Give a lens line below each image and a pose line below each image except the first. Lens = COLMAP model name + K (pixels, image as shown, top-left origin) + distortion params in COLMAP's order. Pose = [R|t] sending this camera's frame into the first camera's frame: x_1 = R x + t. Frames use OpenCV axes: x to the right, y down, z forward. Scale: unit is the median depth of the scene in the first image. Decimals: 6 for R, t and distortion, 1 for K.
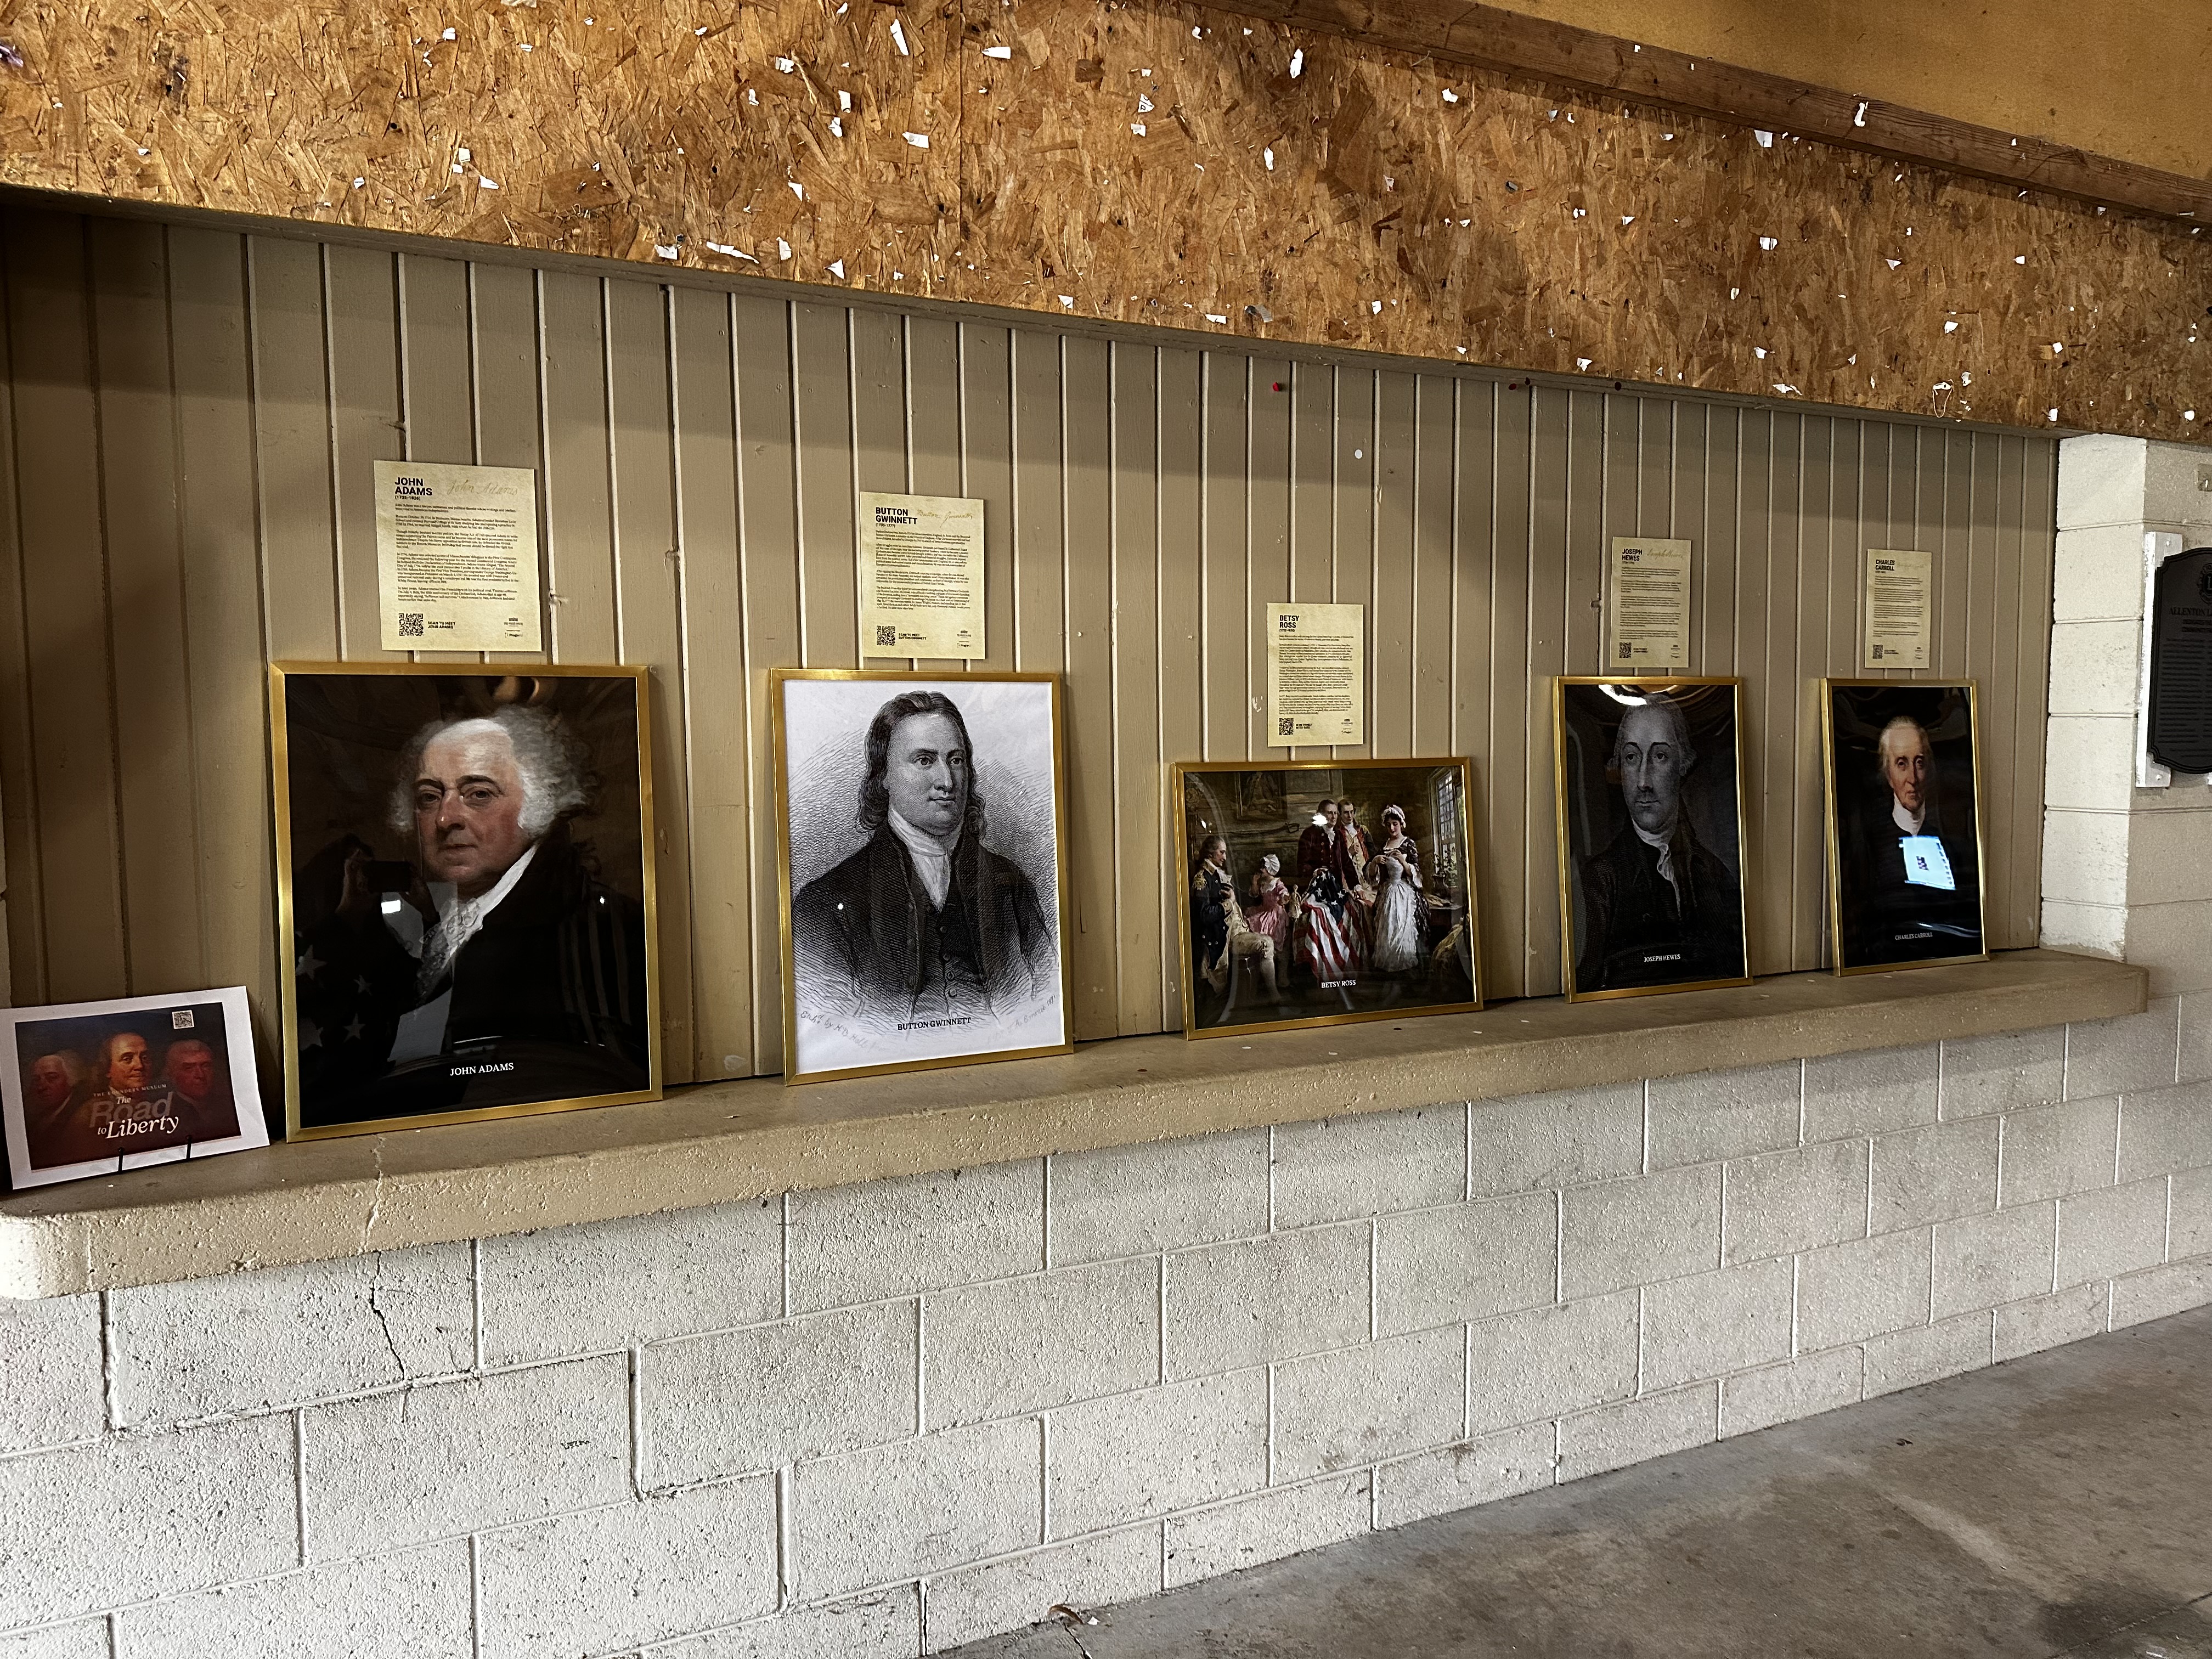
lens RADIAL K [[1553.5, 0, 1097.8], [0, 1553.5, 812.5], [0, 0, 1]] dist [0.037350, -0.045073]
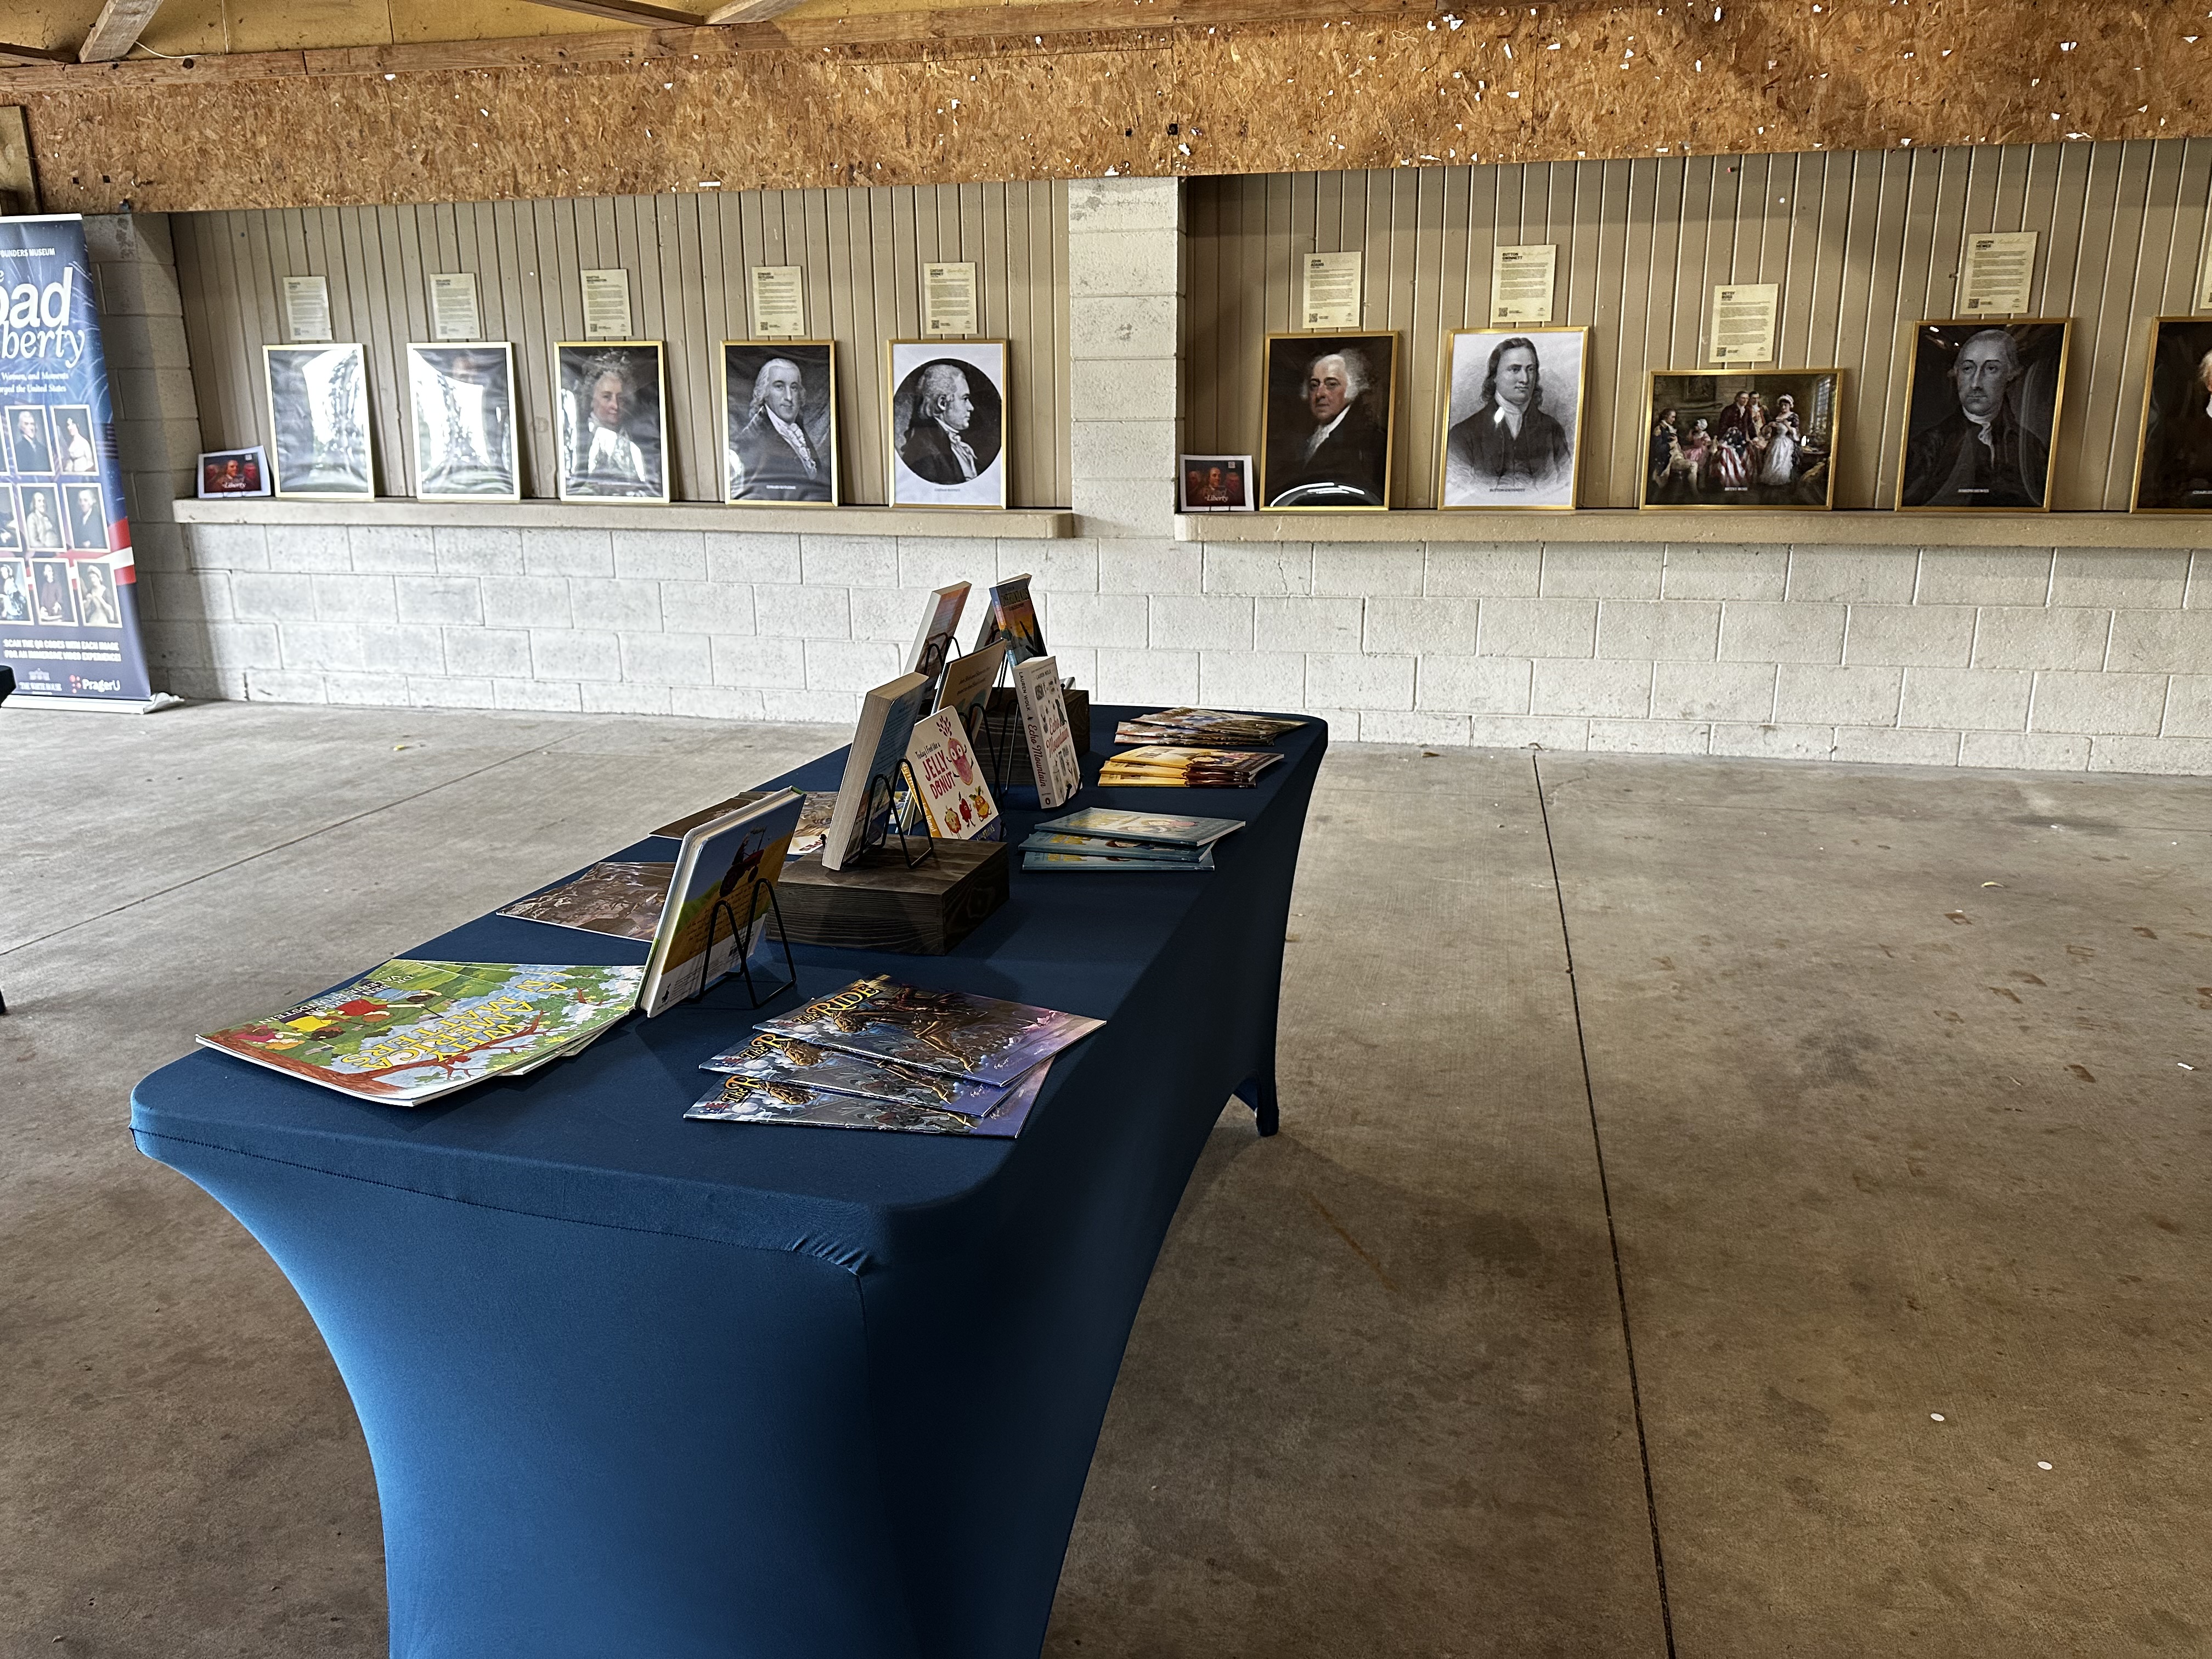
lens RADIAL K [[1553.5, 0, 1072.0], [0, 1553.5, 815.7], [0, 0, 1]] dist [0.037350, -0.045073]
pose [[0.772301, 0.160734, -0.614586, 0.863845], [-0.033686, 0.976461, 0.213045, 0.132975], [0.634363, -0.143832, 0.759536, -1.194324]]
